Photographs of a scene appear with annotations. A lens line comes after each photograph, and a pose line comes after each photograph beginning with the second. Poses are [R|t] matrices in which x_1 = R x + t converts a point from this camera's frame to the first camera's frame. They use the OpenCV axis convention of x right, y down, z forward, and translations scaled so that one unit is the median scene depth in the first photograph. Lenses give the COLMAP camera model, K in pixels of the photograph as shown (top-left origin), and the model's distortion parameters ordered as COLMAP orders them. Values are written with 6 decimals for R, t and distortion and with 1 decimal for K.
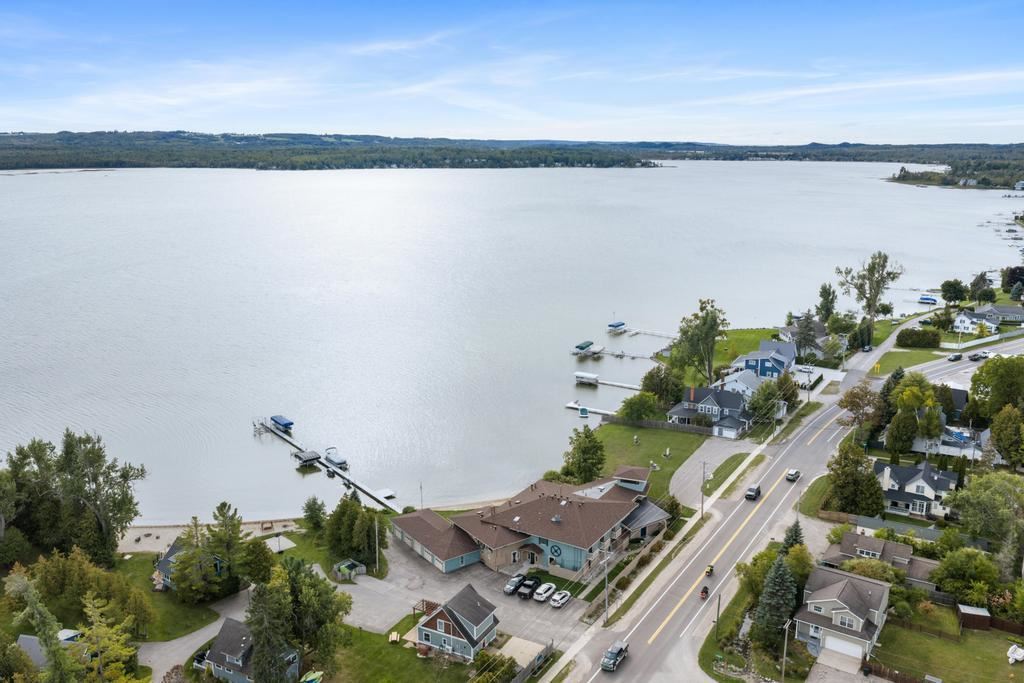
lens RADIAL K [[850.2, 0, 512.8], [0, 850.2, 323.1], [0, 0, 1]] dist [0.003141, -0.014095]
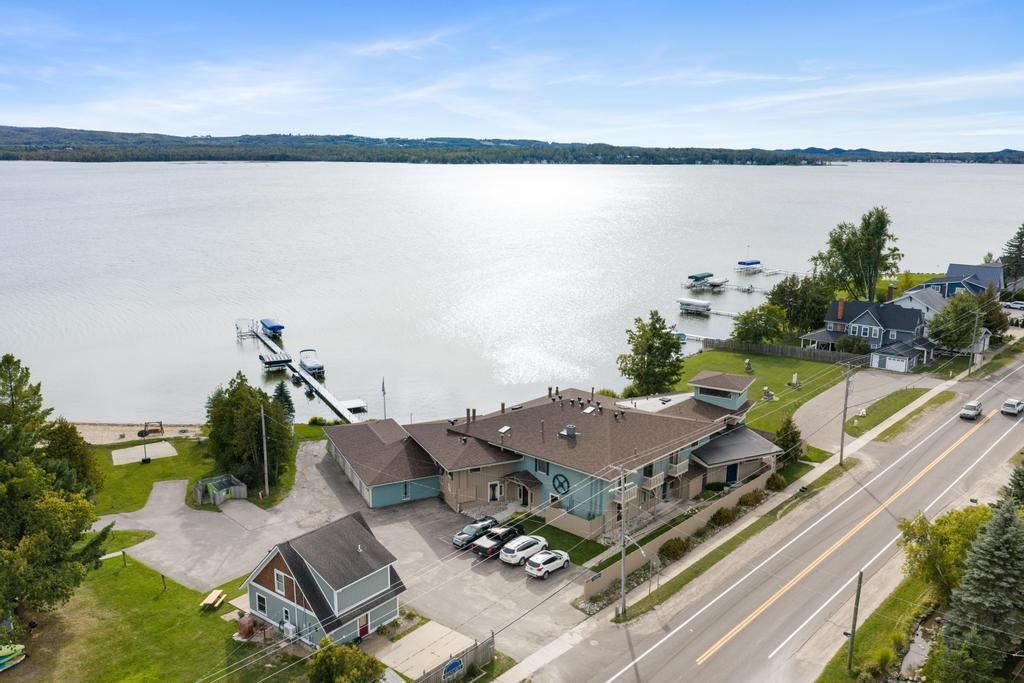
lens RADIAL K [[850.2, 0, 512.8], [0, 850.2, 323.1], [0, 0, 1]] dist [0.003141, -0.014095]
pose [[0.983083, 0.041021, -0.178505, 0.105410], [-0.043058, 0.999044, -0.007553, 0.152312], [0.178025, 0.015111, 0.983910, 0.400346]]
